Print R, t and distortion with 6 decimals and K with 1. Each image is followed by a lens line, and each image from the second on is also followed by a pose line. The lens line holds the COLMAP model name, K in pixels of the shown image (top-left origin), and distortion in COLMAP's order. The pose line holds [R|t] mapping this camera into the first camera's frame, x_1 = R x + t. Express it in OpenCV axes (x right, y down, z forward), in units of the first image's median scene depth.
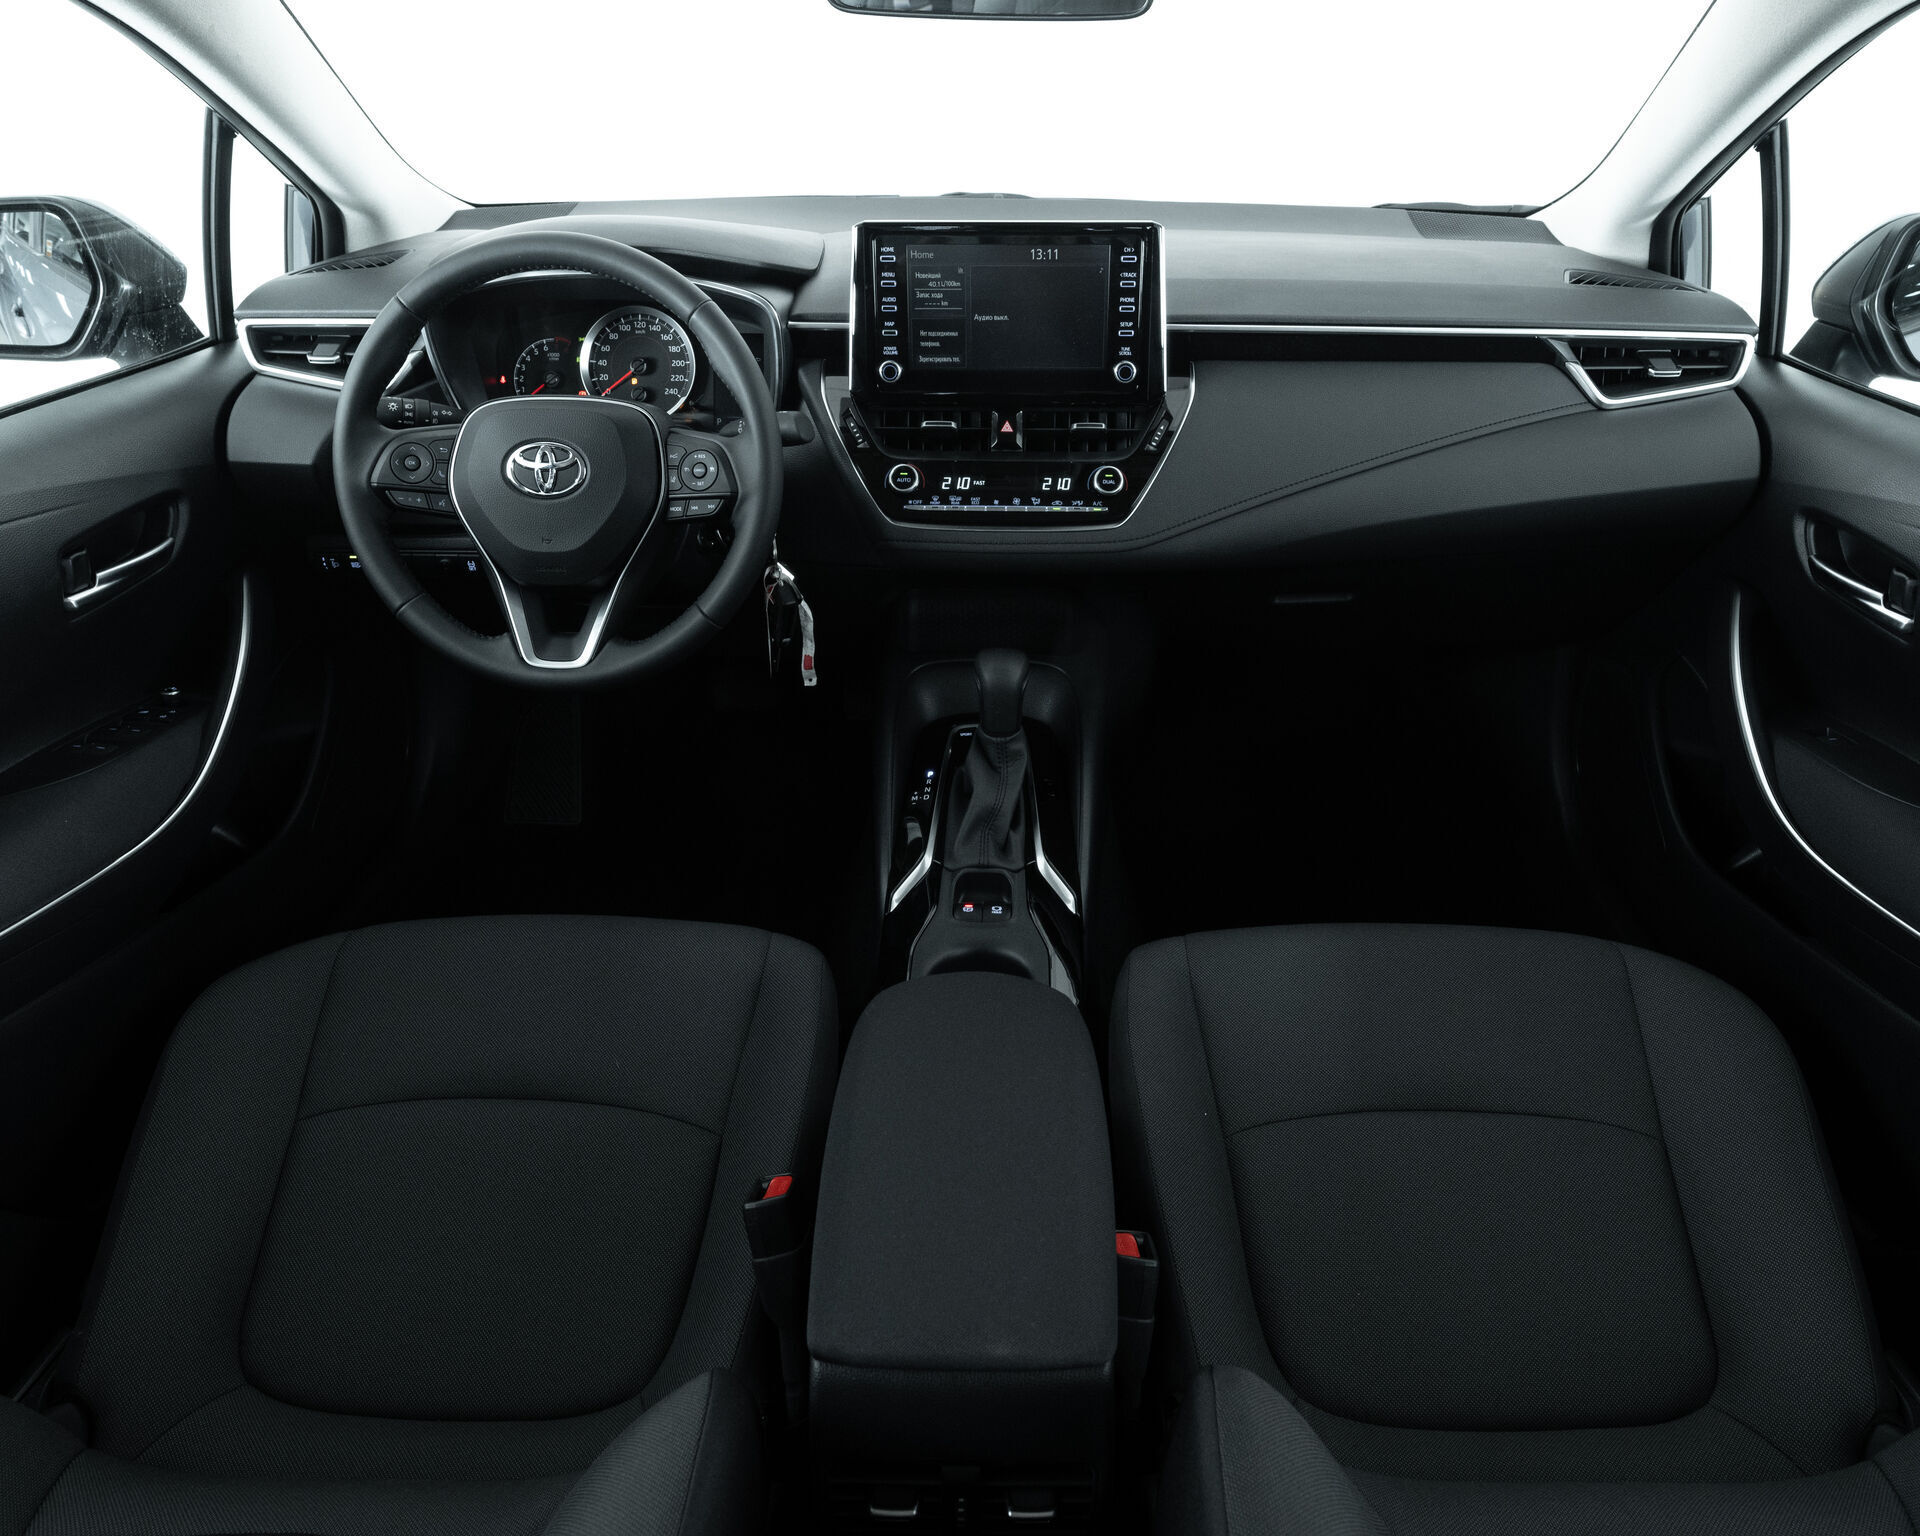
lens RADIAL K [[1353.1, 0, 994.7], [0, 1353.1, 764.8], [0, 0, 1]] dist [-0.019270, -0.003120]
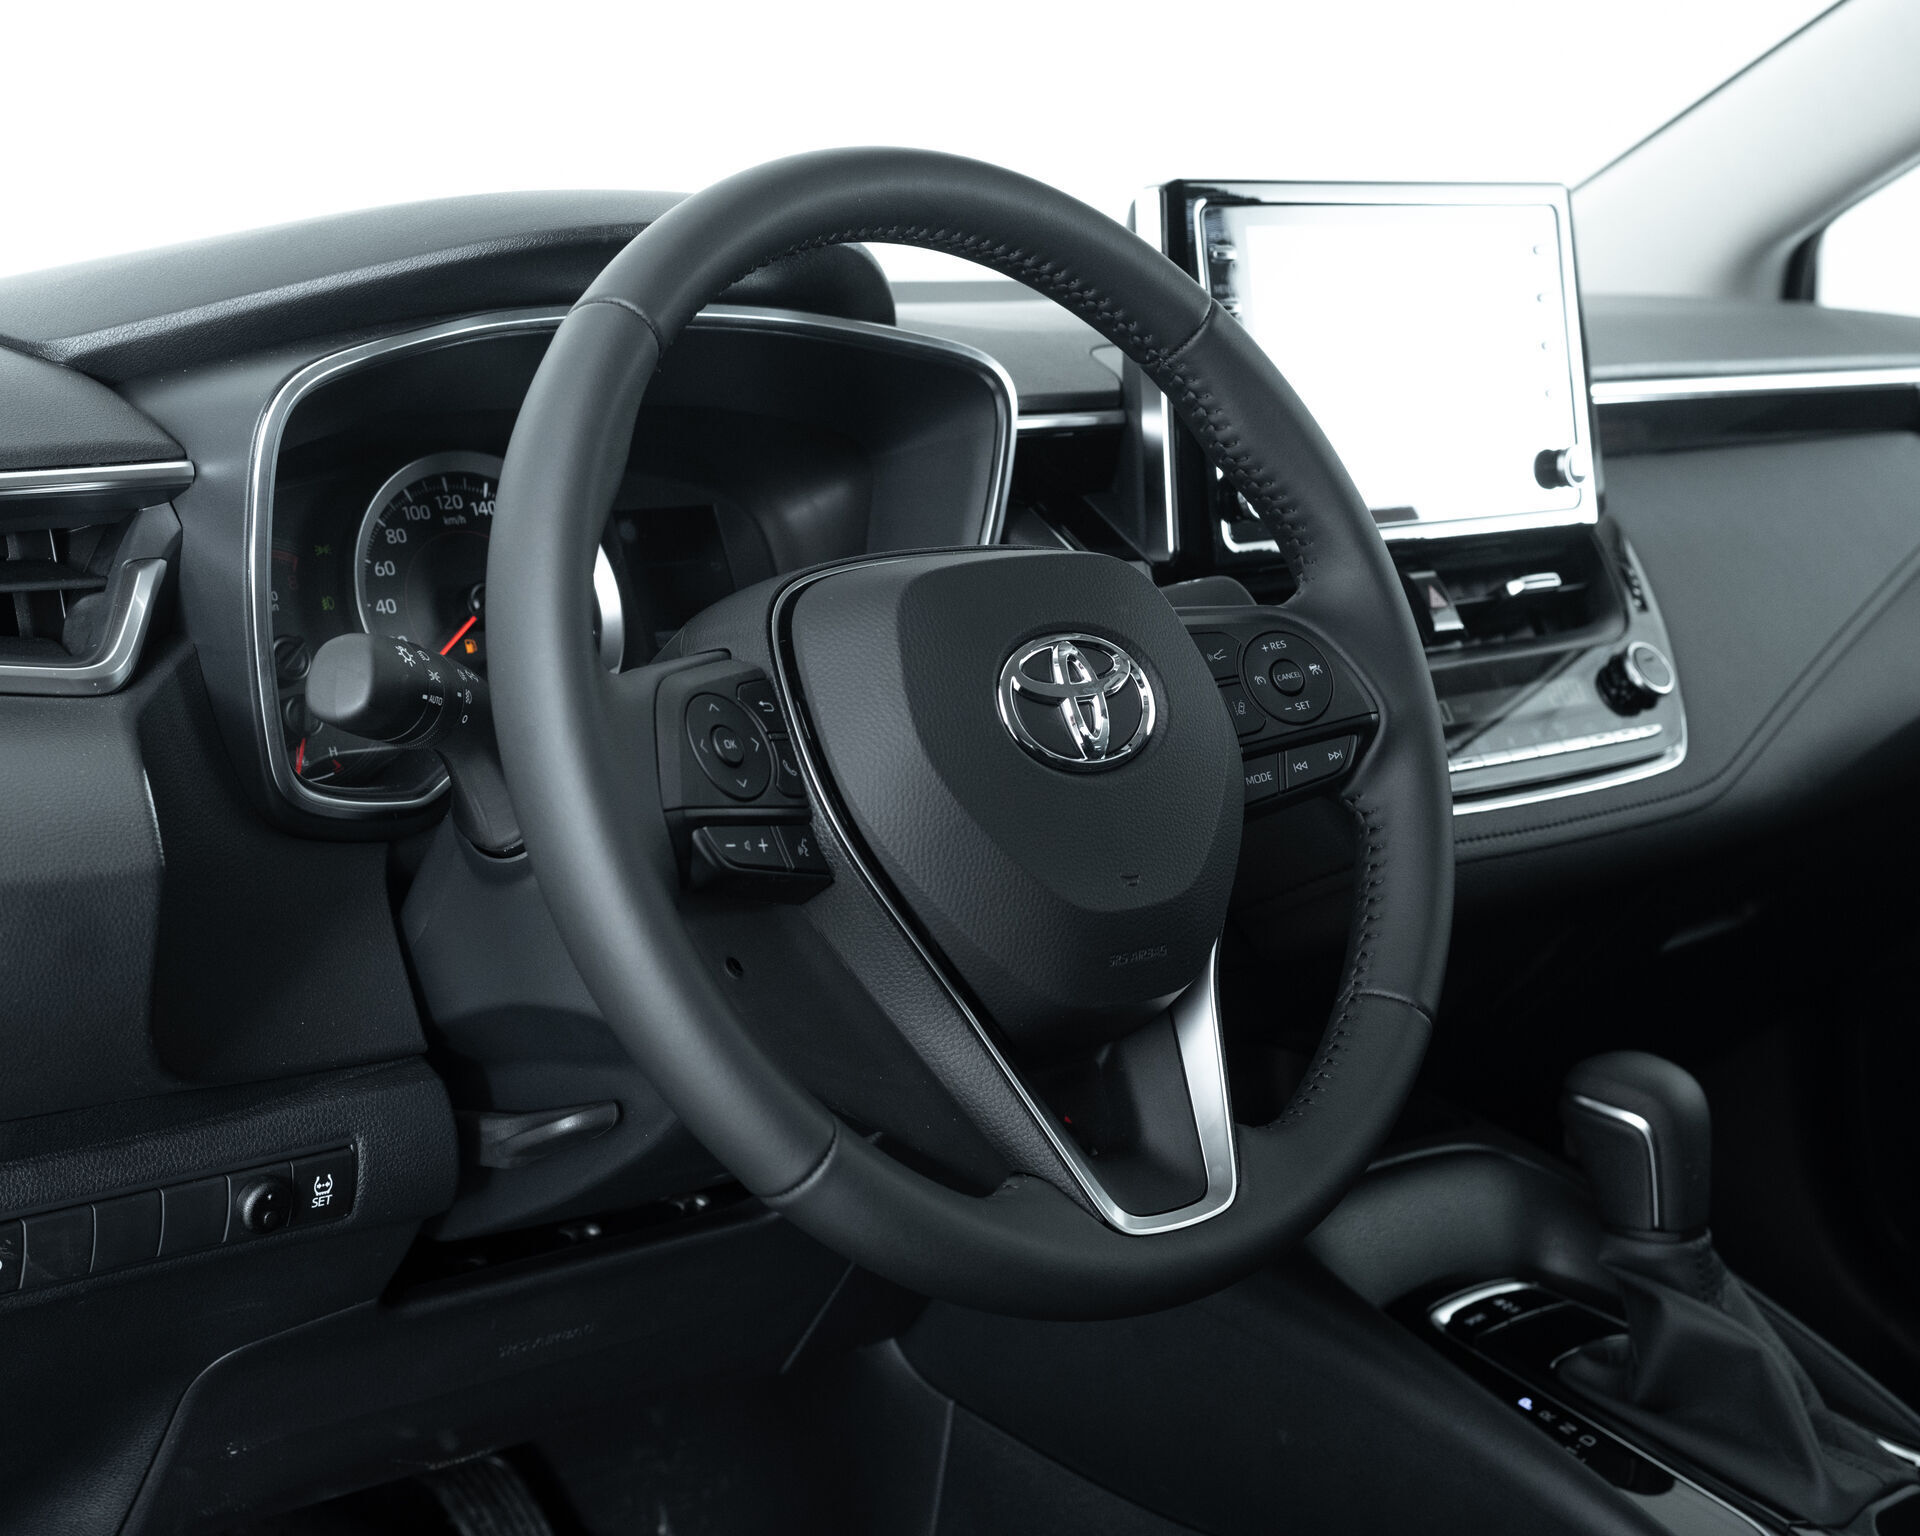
lens RADIAL K [[3436.5, 0, 973.8], [0, 3436.5, 755.5], [0, 0, 1]] dist [0.018111, 0.000000]
pose [[0.693263, -0.111410, 0.712022, -0.939707], [0.370298, 0.902655, -0.219303, -0.004669], [-0.618277, 0.415695, 0.667032, 0.348052]]
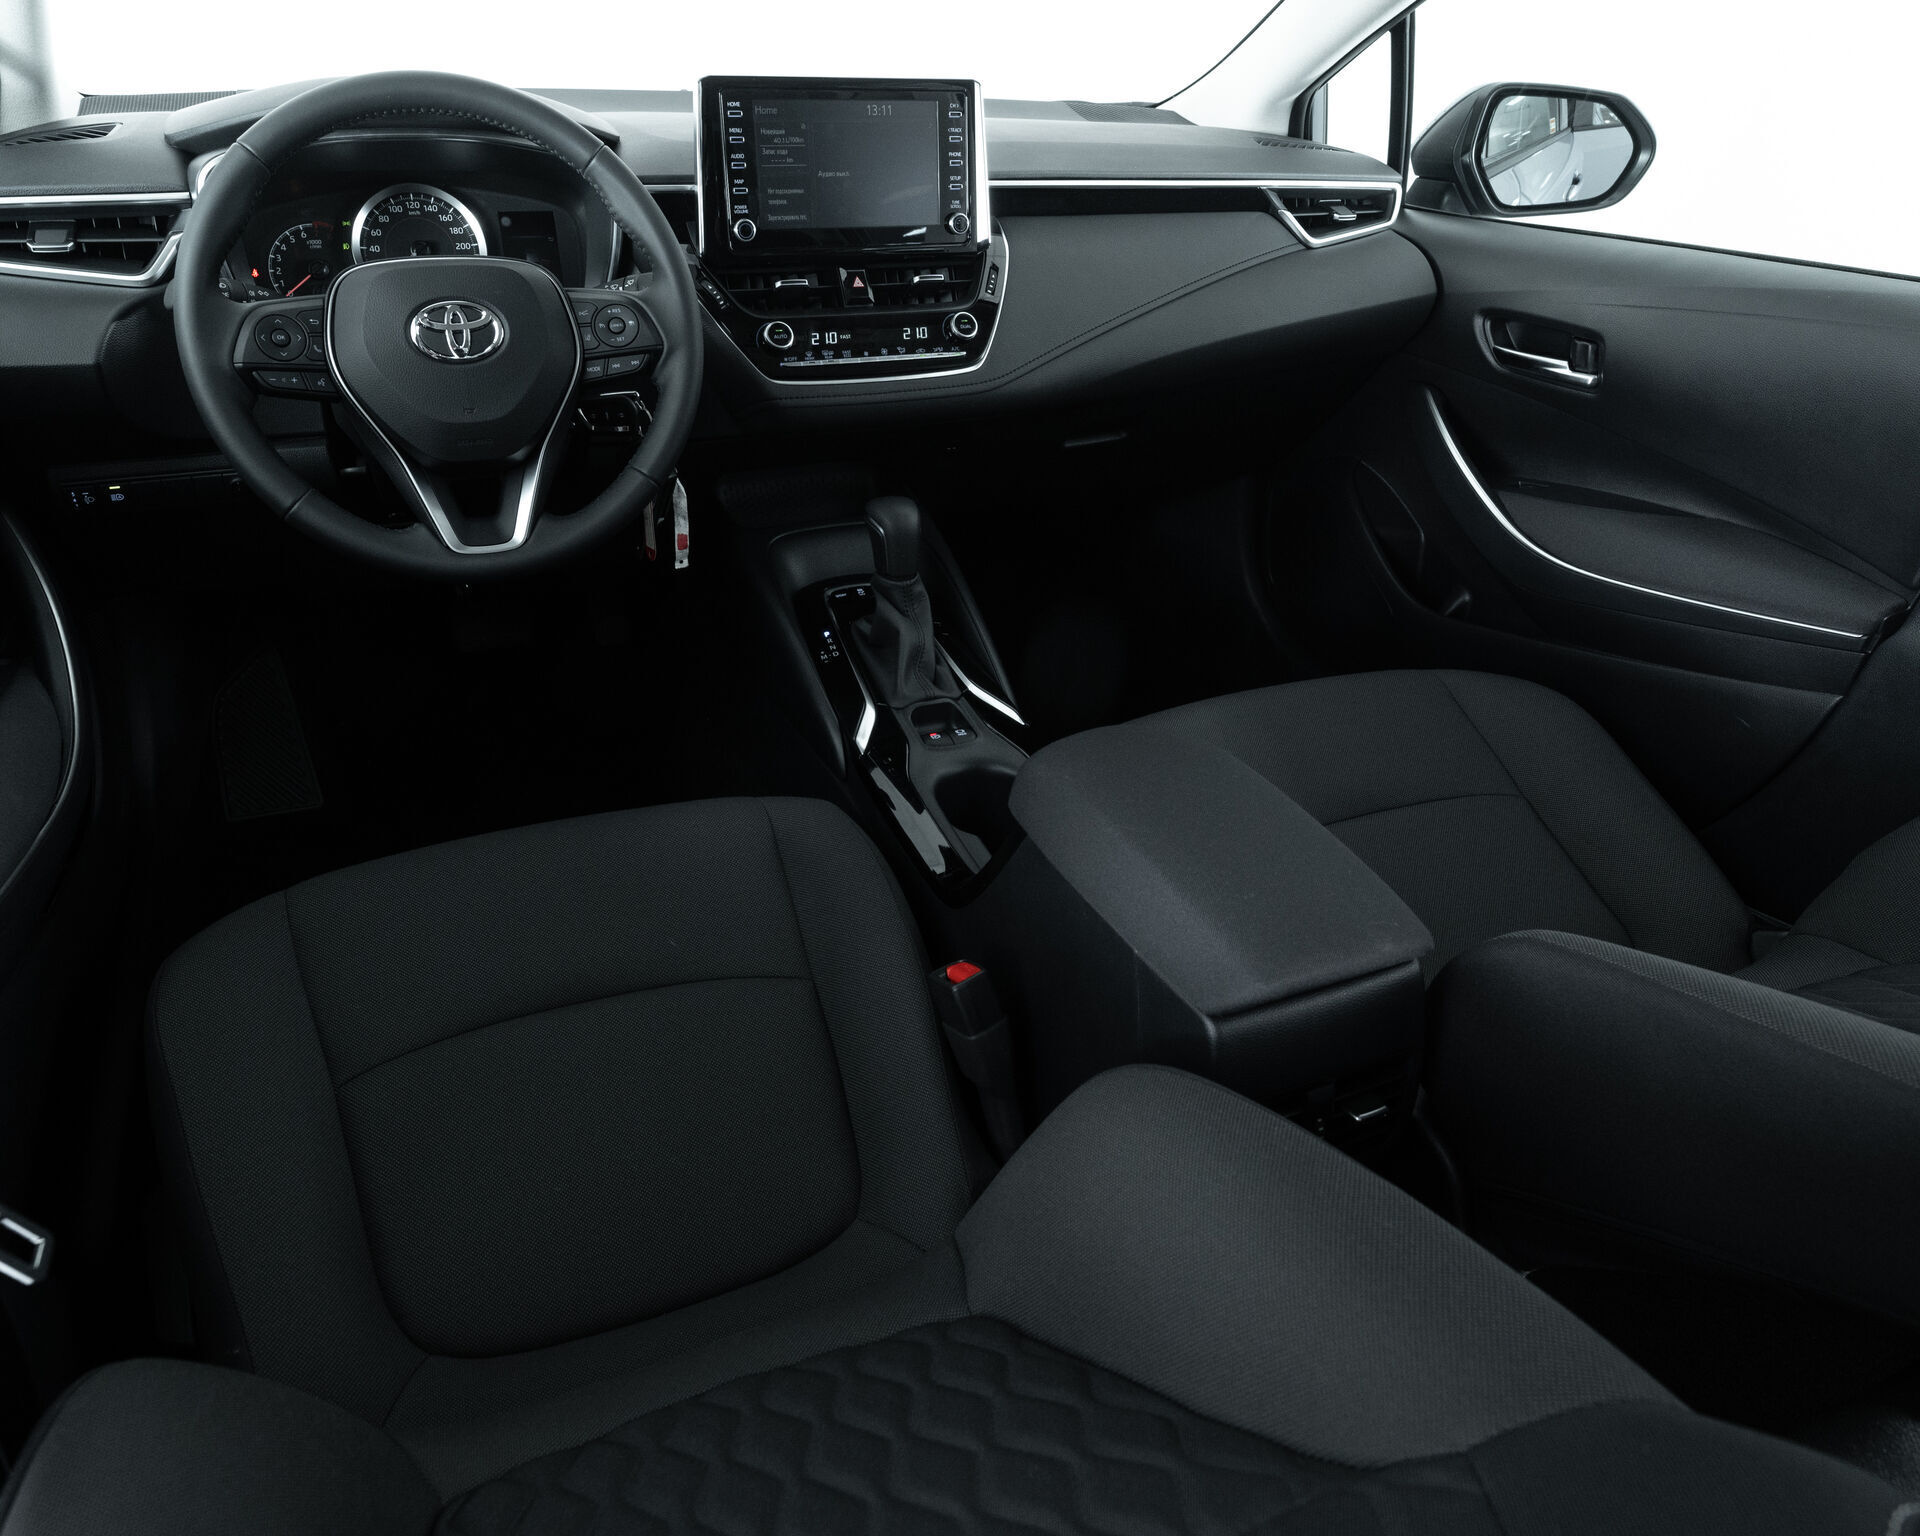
lens RADIAL K [[1353.1, 0, 971.5], [0, 1353.1, 763.4], [0, 0, 1]] dist [-0.019270, -0.003120]
pose [[0.901659, -0.183647, 0.391516, -0.388085], [0.182628, 0.982360, 0.040201, 0.086038], [-0.391992, 0.035254, 0.919293, 0.033033]]
